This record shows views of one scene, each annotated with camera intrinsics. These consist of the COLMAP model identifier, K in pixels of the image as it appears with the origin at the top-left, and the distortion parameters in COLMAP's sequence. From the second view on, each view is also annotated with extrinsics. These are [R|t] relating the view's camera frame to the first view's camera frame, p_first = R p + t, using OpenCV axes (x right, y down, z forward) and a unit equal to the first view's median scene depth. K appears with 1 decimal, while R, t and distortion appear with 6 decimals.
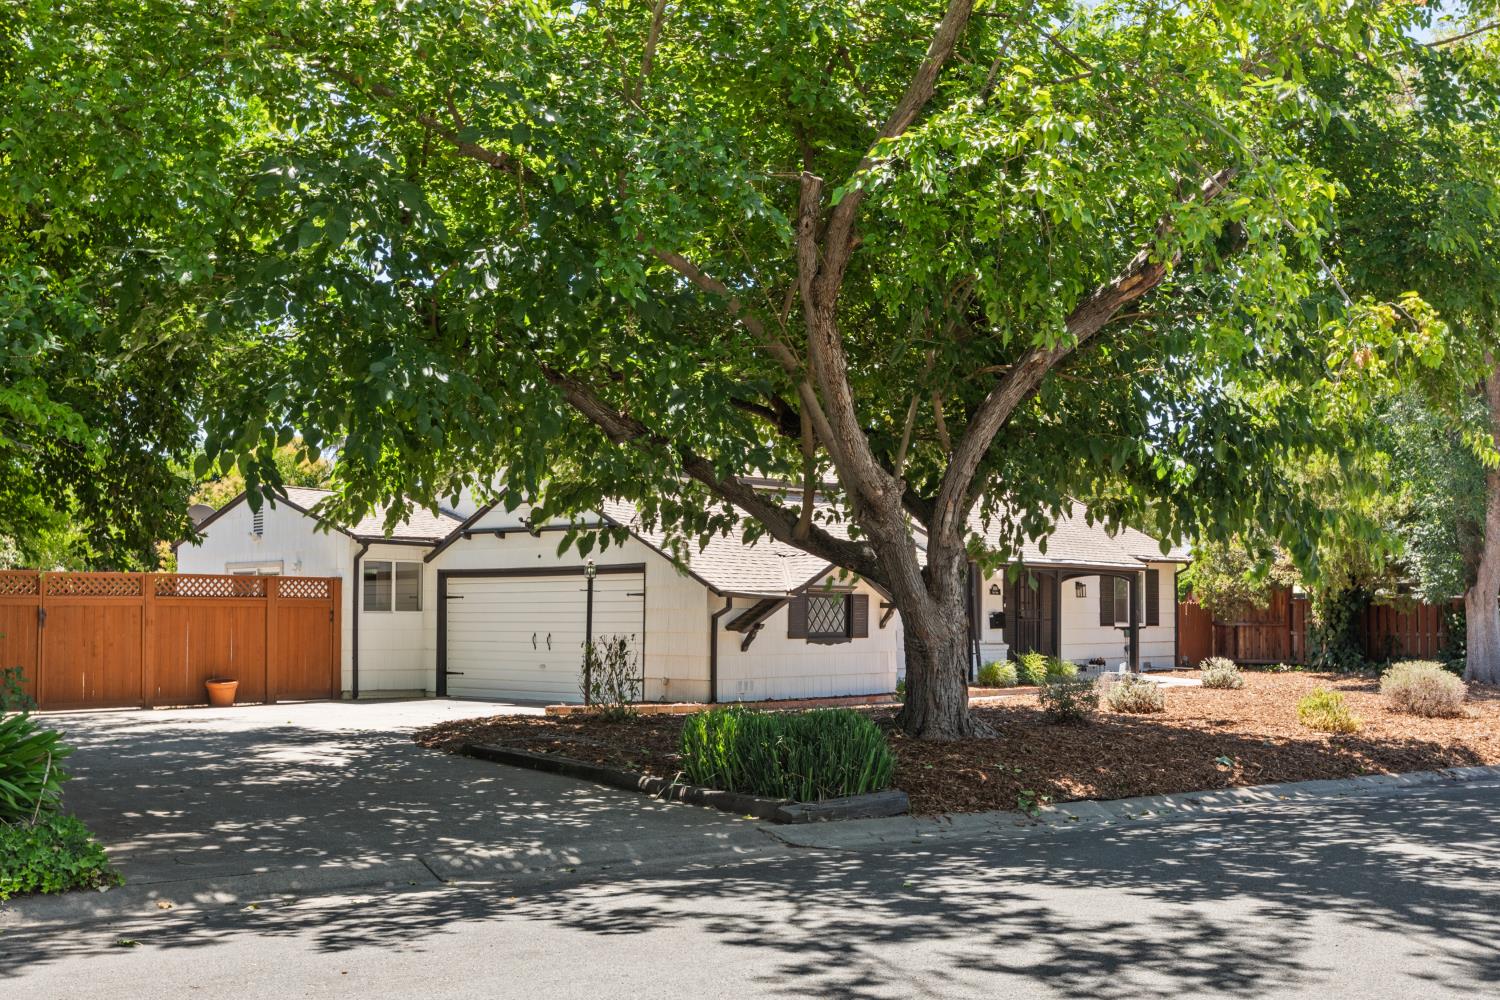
lens RADIAL K [[1560.4, 0, 747.5], [0, 1560.4, 507.0], [0, 0, 1]] dist [-0.010810, 0.006967]
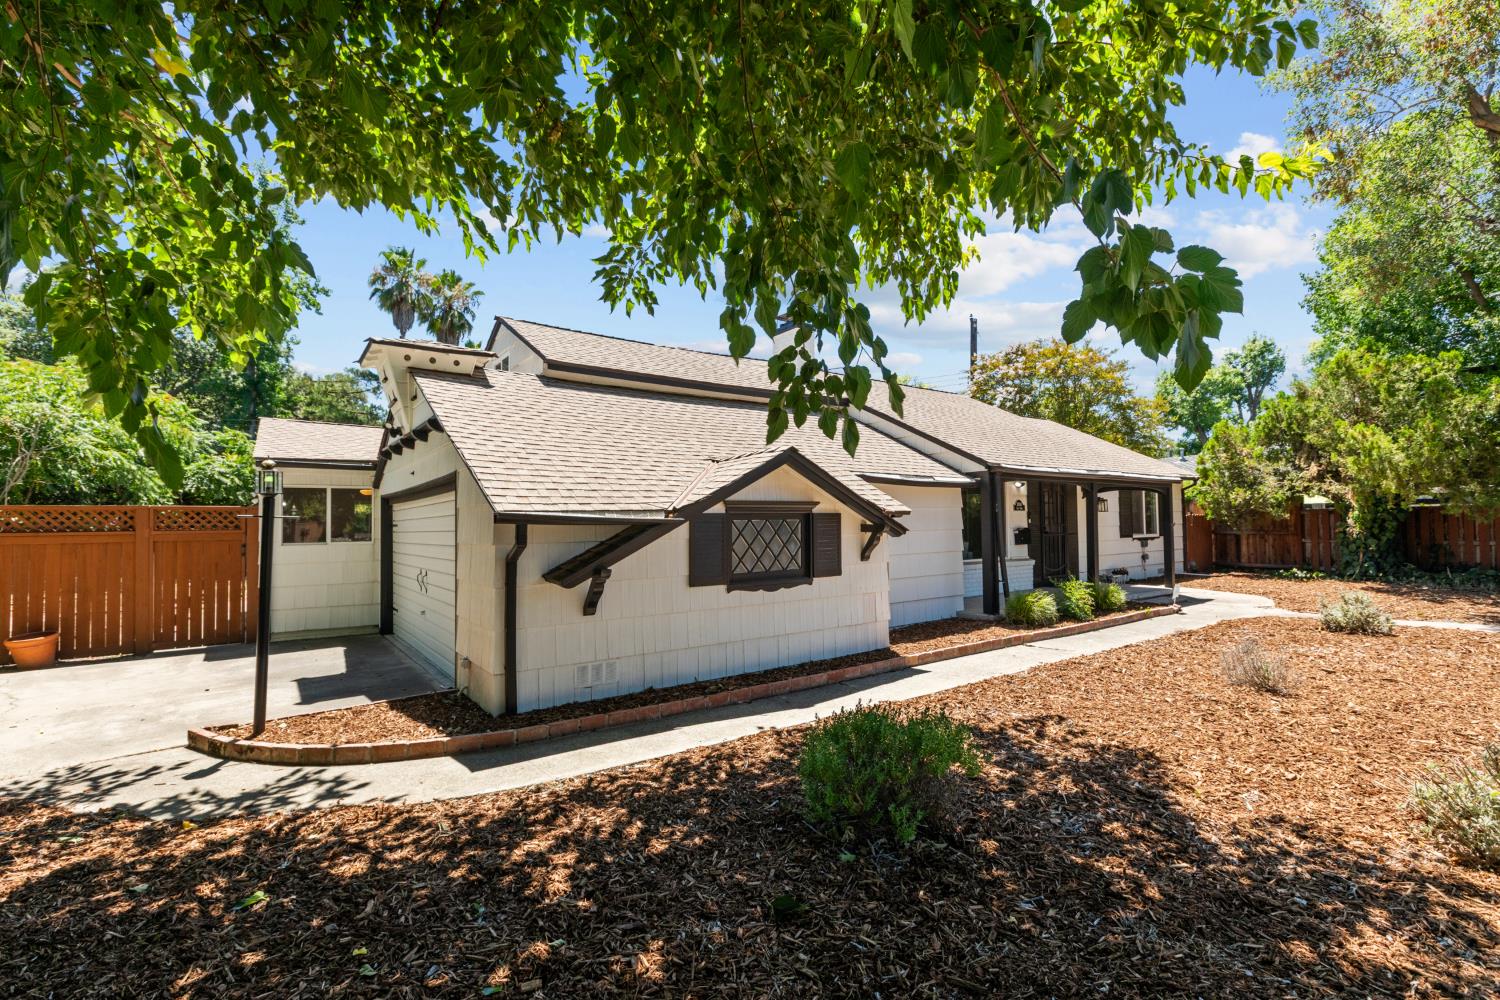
lens RADIAL K [[670.8, 0, 748.2], [0, 670.8, 497.7], [0, 0, 1]] dist [0.000484, 0.000411]
pose [[0.978406, -0.023669, -0.205331, 0.096832], [0.030025, 0.999160, 0.027893, 0.038509], [0.204498, -0.033455, 0.978295, 0.683435]]
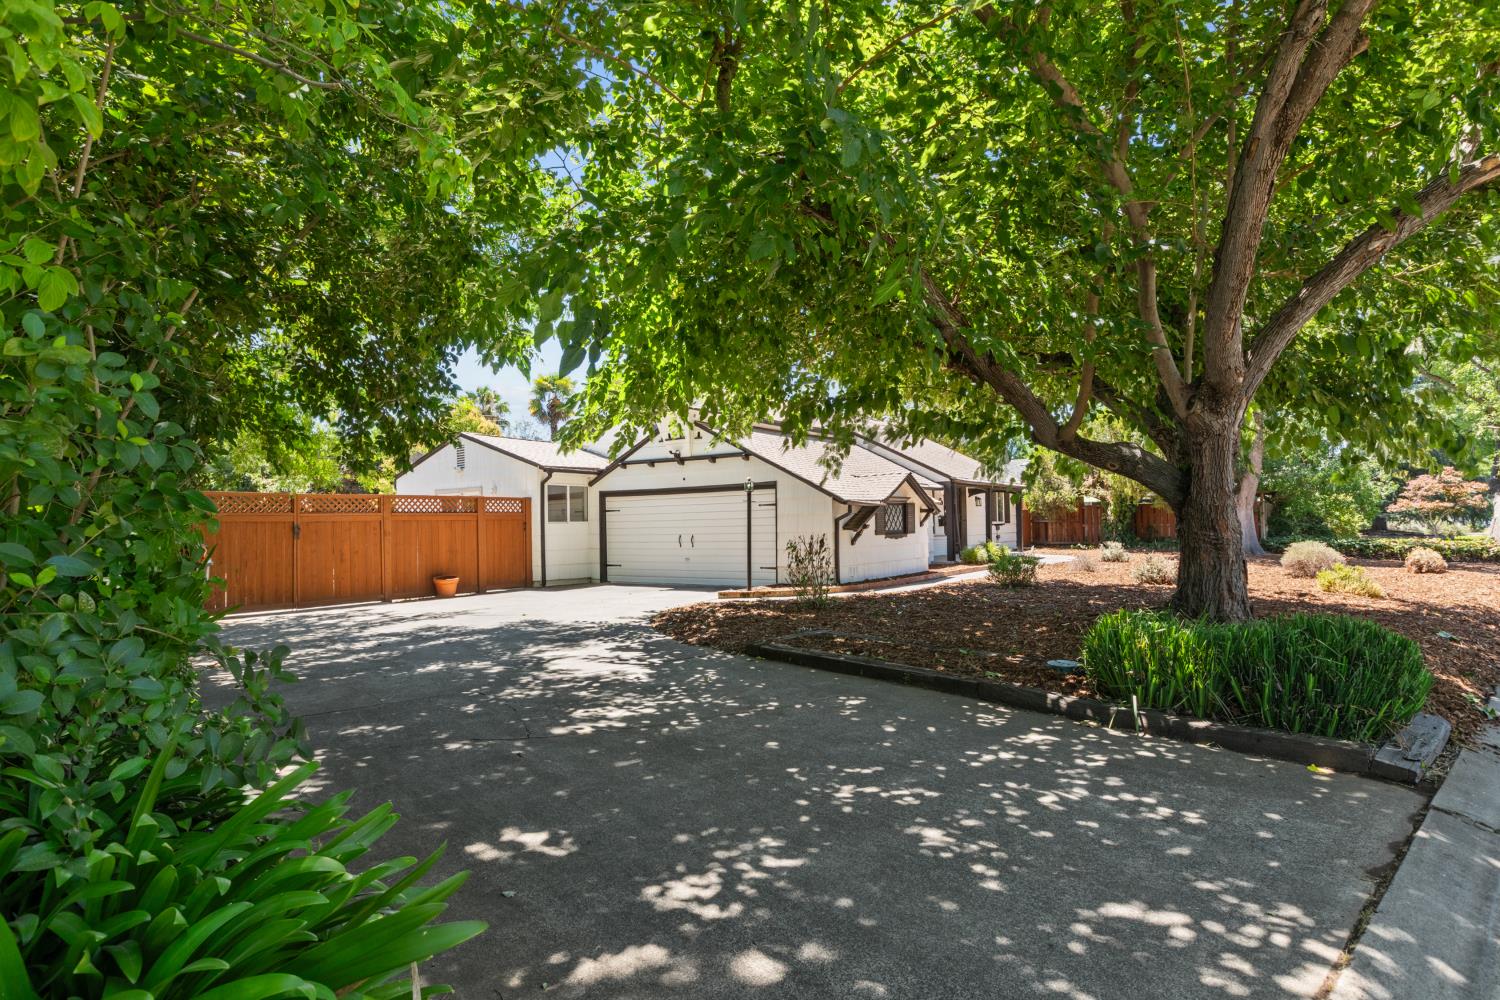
lens RADIAL K [[783.5, 0, 770.3], [0, 783.5, 487.3], [0, 0, 1]] dist [0.000923, -0.000179]
pose [[0.991768, -0.014204, 0.127259, -0.141313], [0.011315, 0.999662, 0.023392, 0.022831], [-0.127549, -0.021760, 0.991594, 0.300134]]
